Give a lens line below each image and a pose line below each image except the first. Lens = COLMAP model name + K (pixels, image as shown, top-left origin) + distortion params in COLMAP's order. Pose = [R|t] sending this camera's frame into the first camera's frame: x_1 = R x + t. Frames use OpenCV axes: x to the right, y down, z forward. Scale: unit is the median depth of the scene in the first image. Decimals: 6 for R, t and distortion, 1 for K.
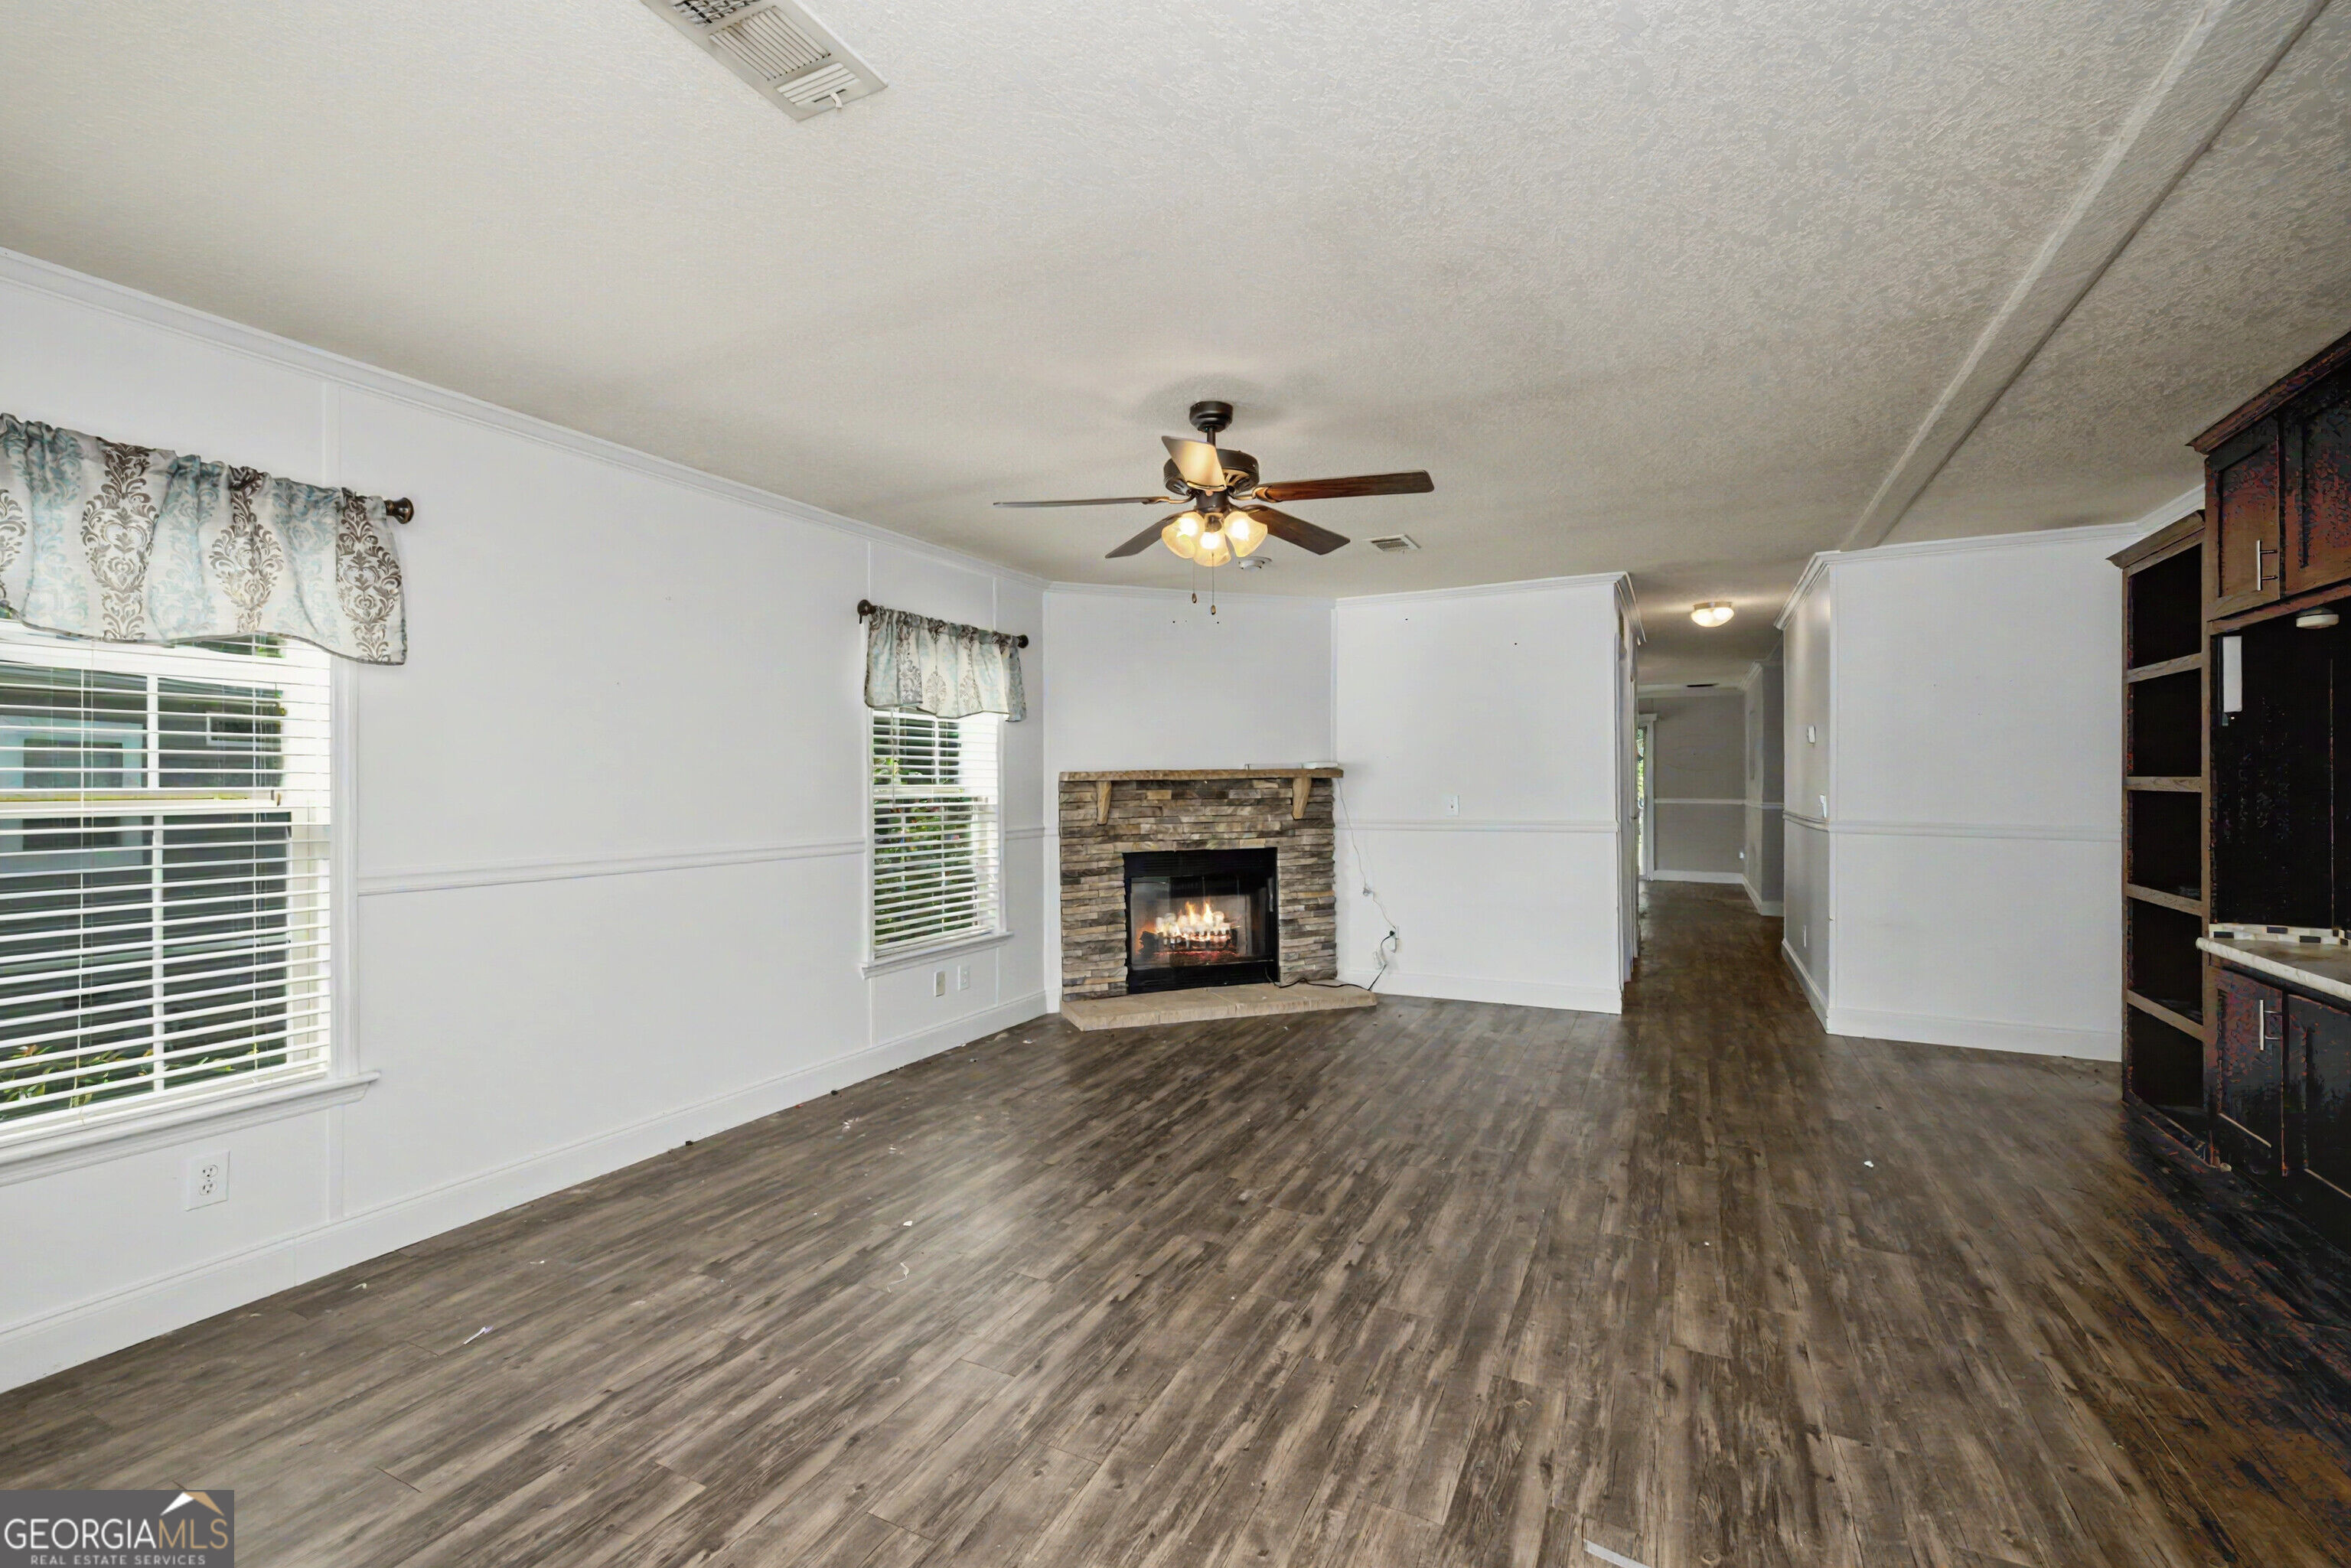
lens RADIAL K [[1004.2, 0, 1173.9], [0, 1004.2, 776.7], [0, 0, 1]] dist [0.007399, -0.000357]
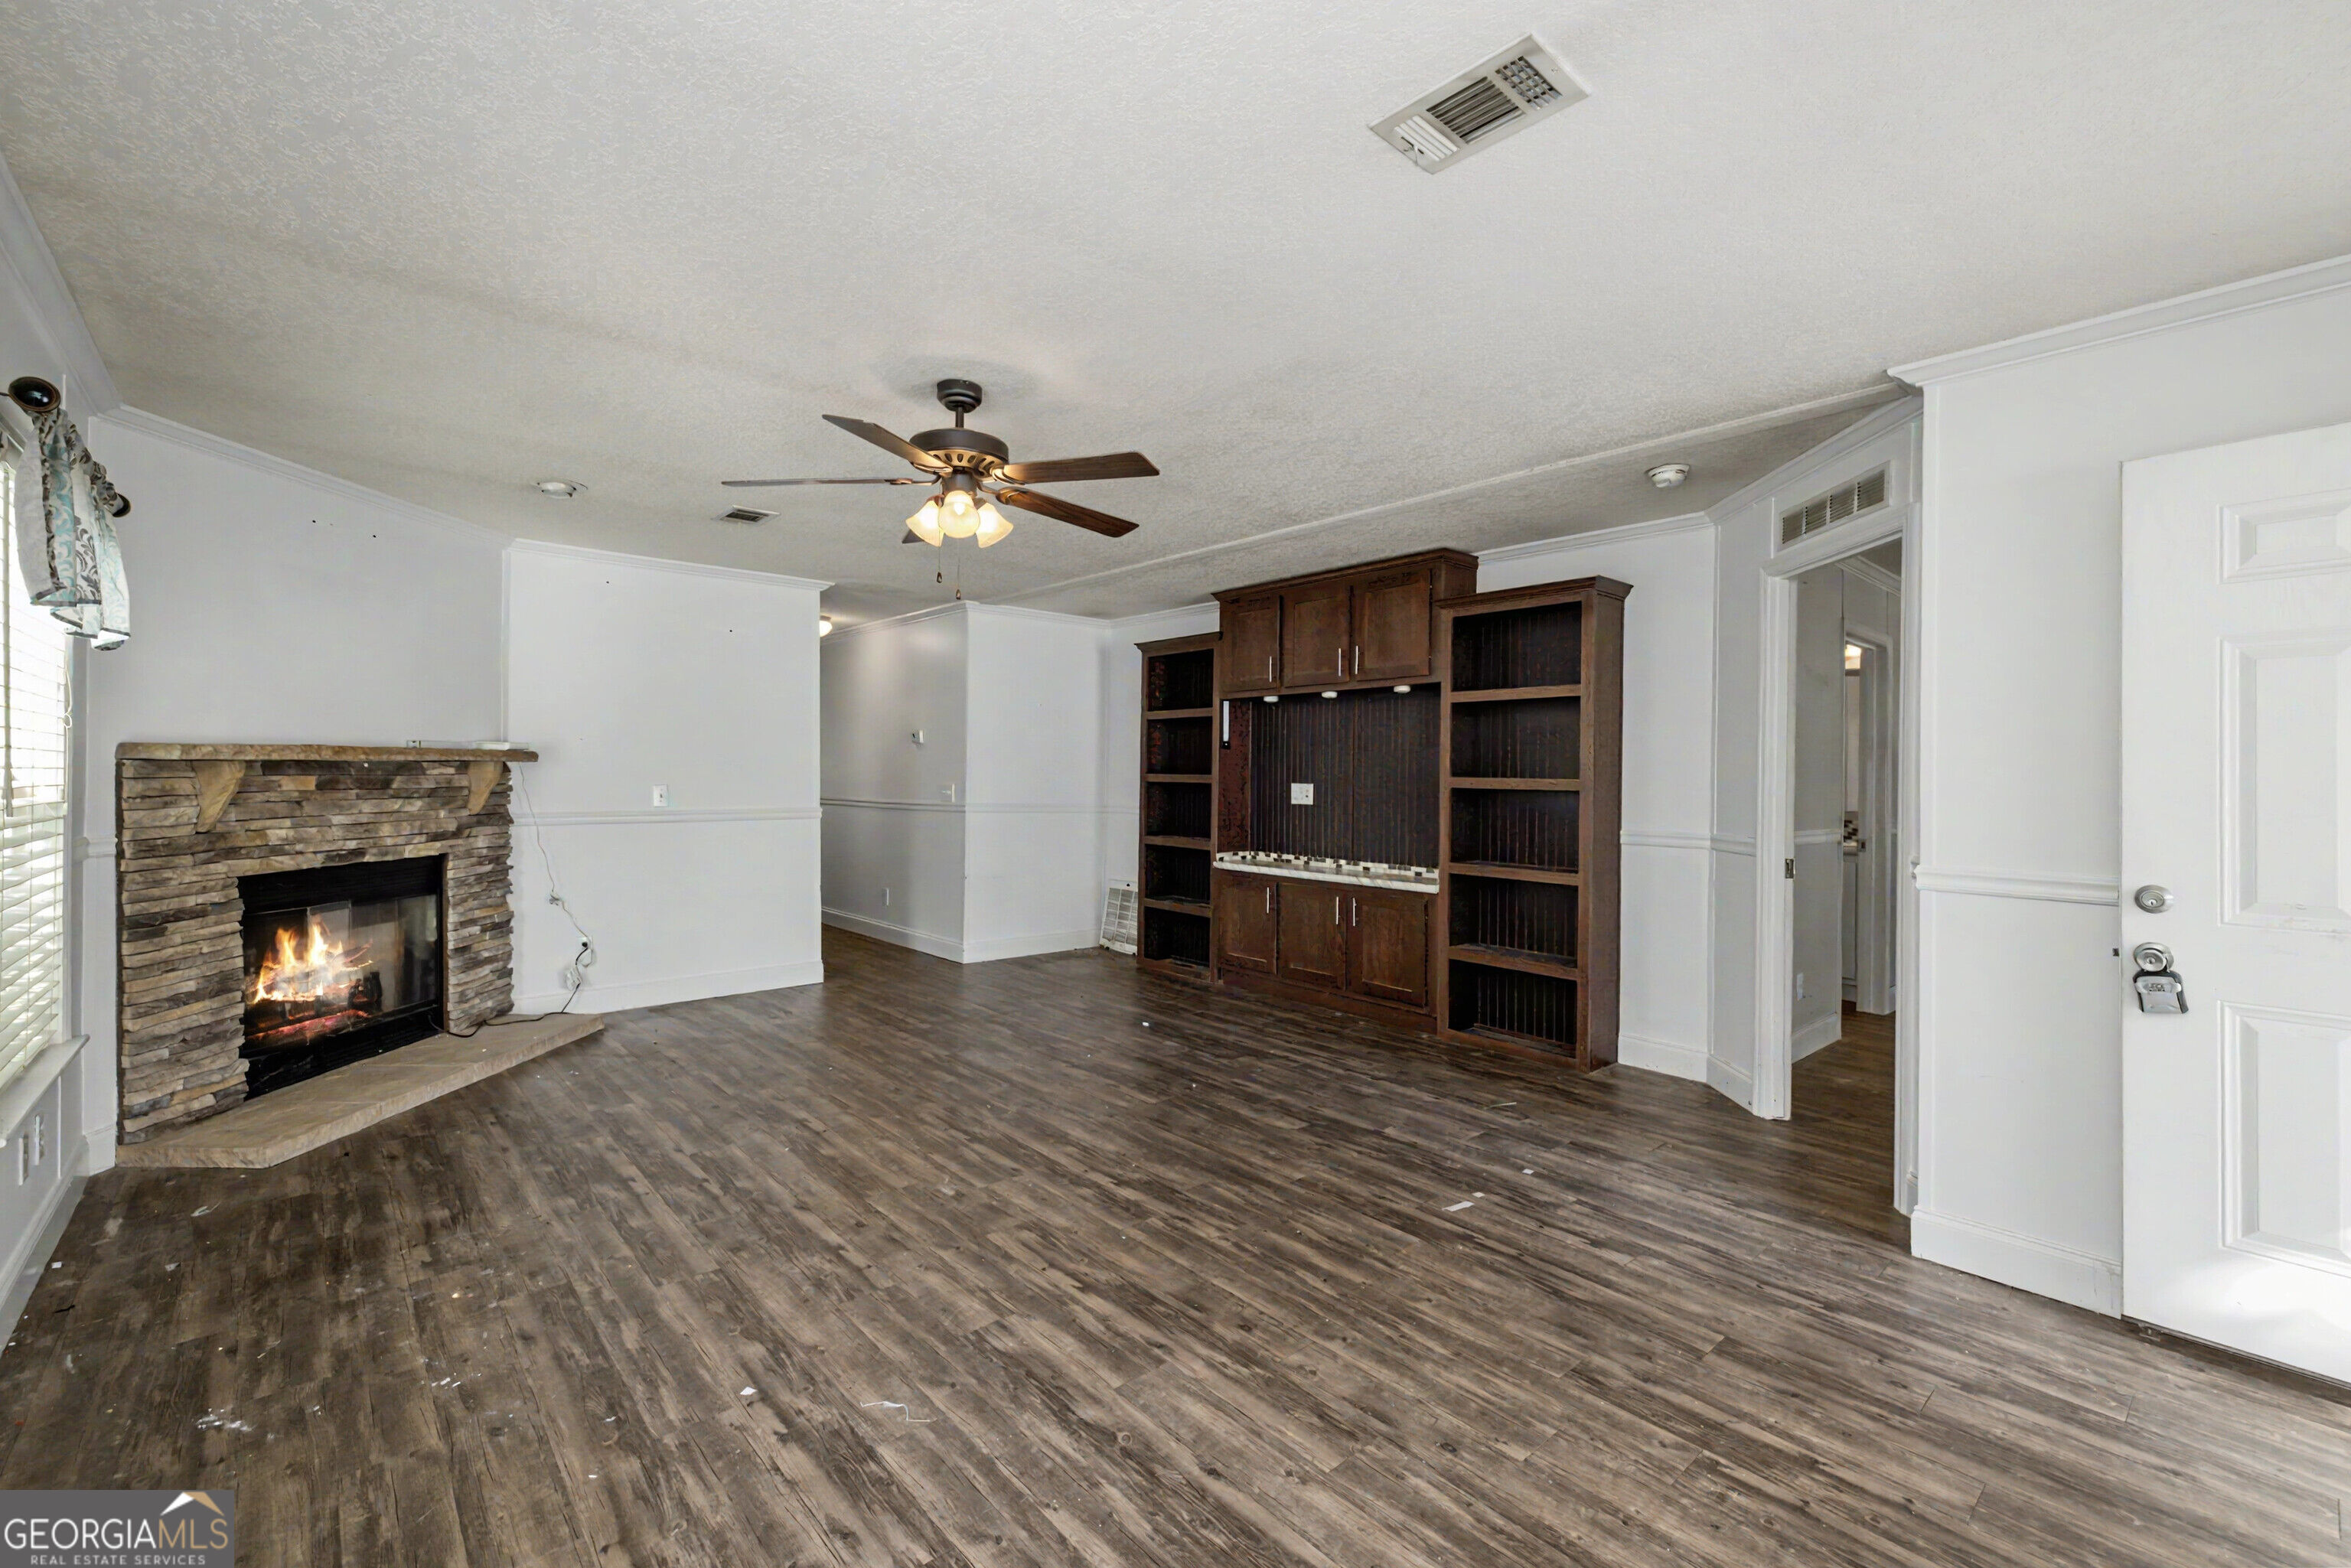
lens RADIAL K [[986.7, 0, 1169.1], [0, 986.7, 776.6], [0, 0, 1]] dist [0.005882, -0.000172]
pose [[0.375058, 0.007717, 0.926969, -0.578736], [-0.016812, 0.999858, -0.001522, 0.007790], [-0.926849, -0.015014, 0.375135, 0.343399]]
